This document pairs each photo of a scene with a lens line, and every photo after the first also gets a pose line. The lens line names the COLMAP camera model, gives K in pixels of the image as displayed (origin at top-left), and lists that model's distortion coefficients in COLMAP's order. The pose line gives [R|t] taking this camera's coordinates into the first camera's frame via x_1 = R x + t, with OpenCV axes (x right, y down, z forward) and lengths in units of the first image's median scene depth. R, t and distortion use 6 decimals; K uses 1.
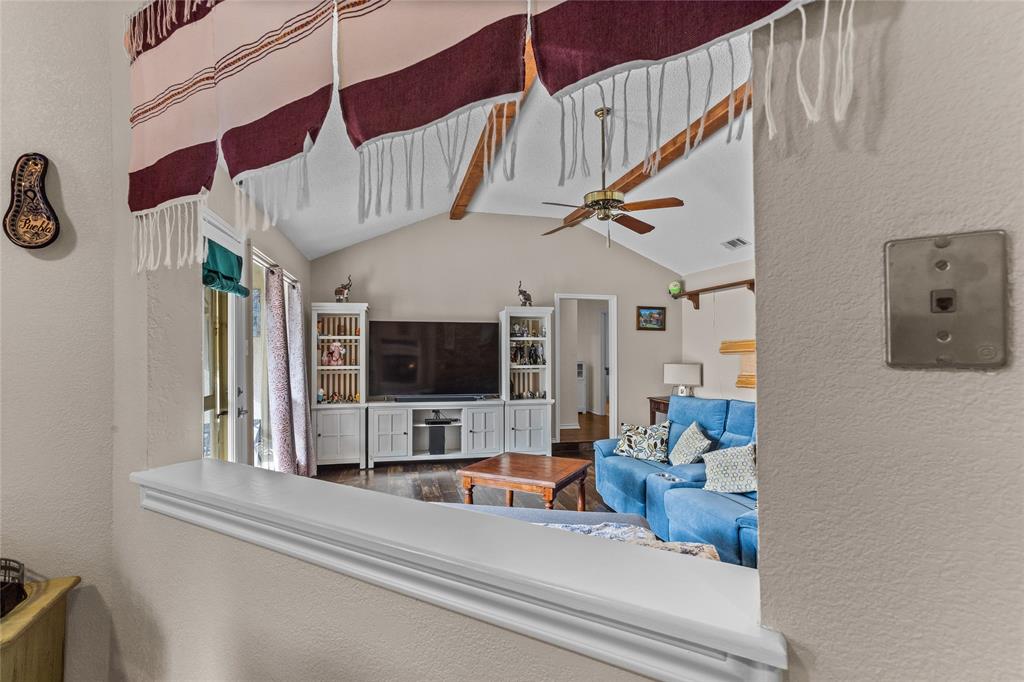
lens RADIAL K [[505.8, 0, 500.8], [0, 505.8, 323.3], [0, 0, 1]] dist [-0.021475, 0.040124]
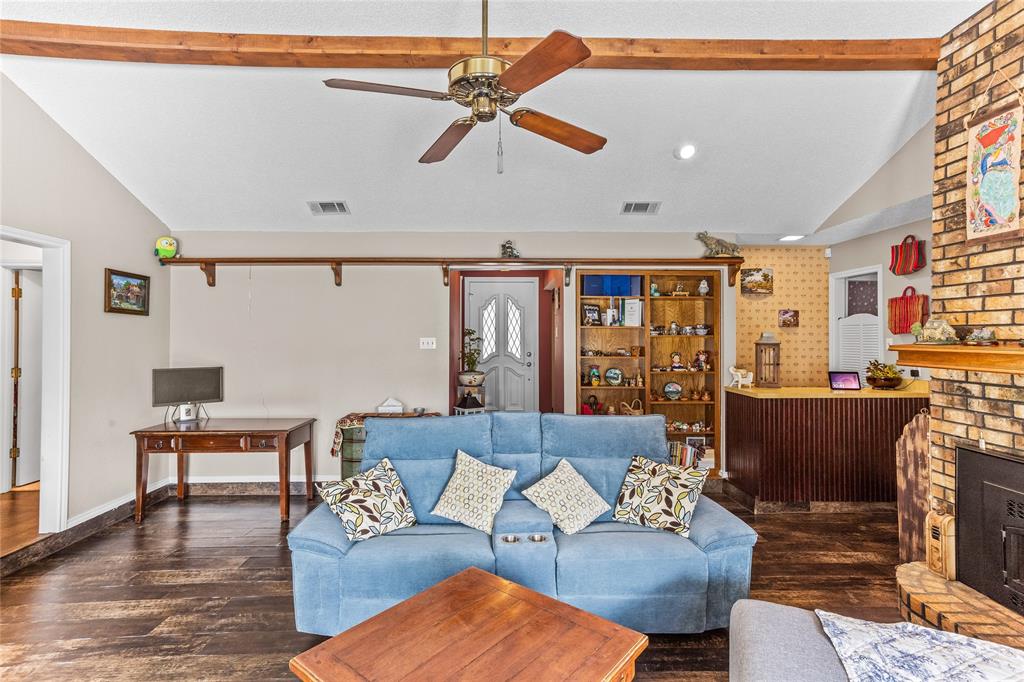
lens RADIAL K [[492.7, 0, 511.6], [0, 492.7, 335.4], [0, 0, 1]] dist [-0.018259, 0.036192]
pose [[0.192654, 0.005868, 0.981249, -0.168350], [-0.049217, 0.998781, 0.003691, 0.014879], [-0.980032, -0.049005, 0.192708, 0.466135]]
